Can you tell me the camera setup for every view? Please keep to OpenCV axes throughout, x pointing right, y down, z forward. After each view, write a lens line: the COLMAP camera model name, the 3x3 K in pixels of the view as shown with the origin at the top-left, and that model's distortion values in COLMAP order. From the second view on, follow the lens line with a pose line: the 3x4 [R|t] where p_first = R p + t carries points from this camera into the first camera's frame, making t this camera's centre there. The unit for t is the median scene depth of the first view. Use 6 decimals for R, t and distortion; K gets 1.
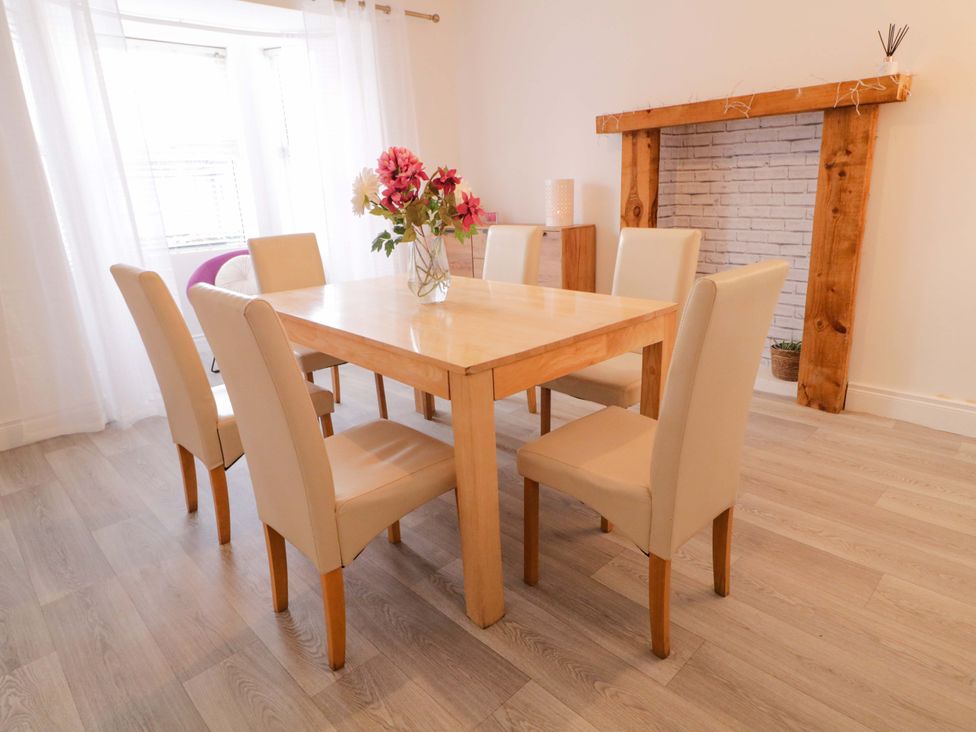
lens RADIAL K [[574.3, 0, 509.3], [0, 574.3, 368.4], [0, 0, 1]] dist [-0.001333, -0.000770]
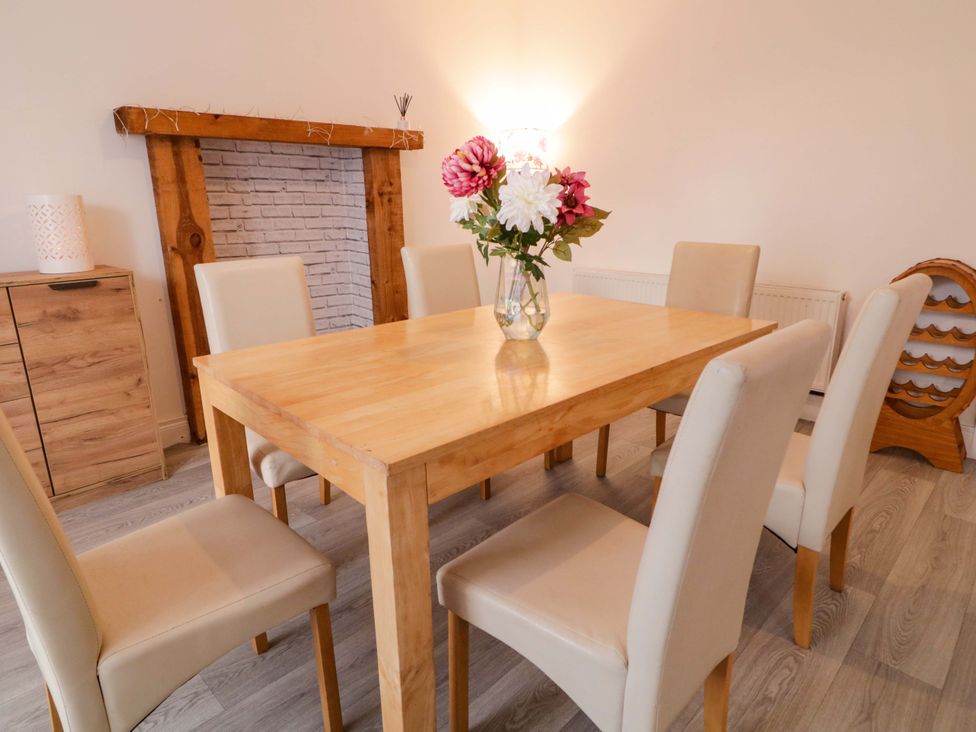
lens RADIAL K [[589.0, 0, 489.1], [0, 589.0, 362.2], [0, 0, 1]] dist [0.001763, -0.002113]
pose [[0.003943, -0.230543, 0.973054, -0.623720], [0.312116, 0.924734, 0.217830, -0.182908], [-0.950036, 0.302847, 0.075603, 0.655225]]
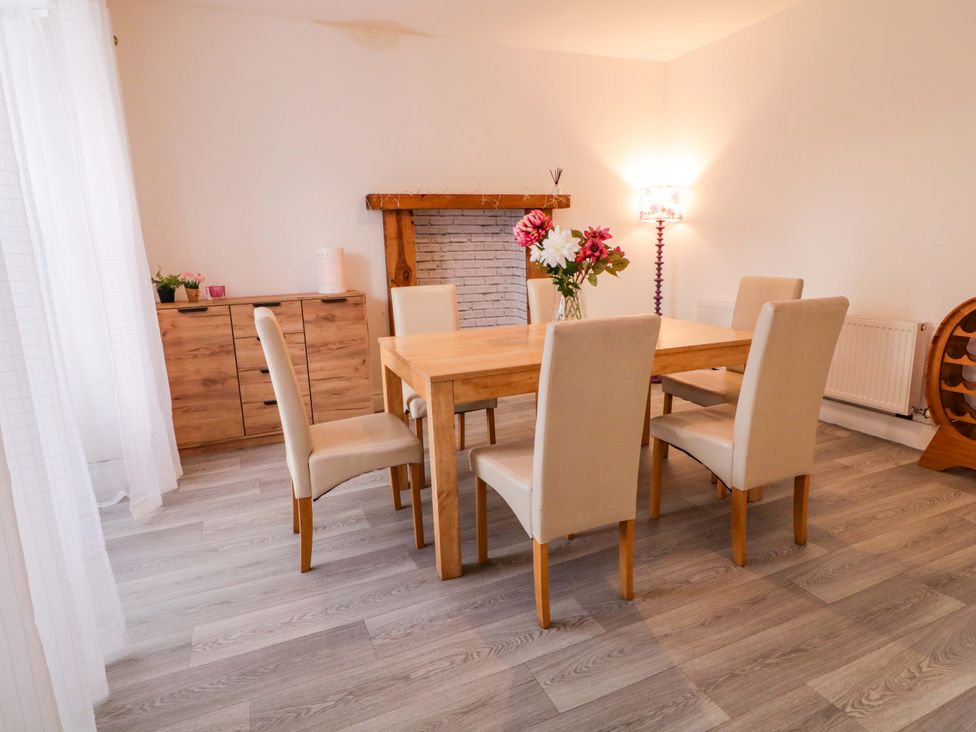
lens RADIAL K [[559.1, 0, 489.6], [0, 559.1, 364.2], [0, 0, 1]] dist [0.000719, 0.000279]
pose [[0.376183, -0.164563, 0.911814, -0.847709], [0.295697, 0.953963, 0.050176, -0.112516], [-0.878095, 0.250745, 0.407525, 0.452340]]
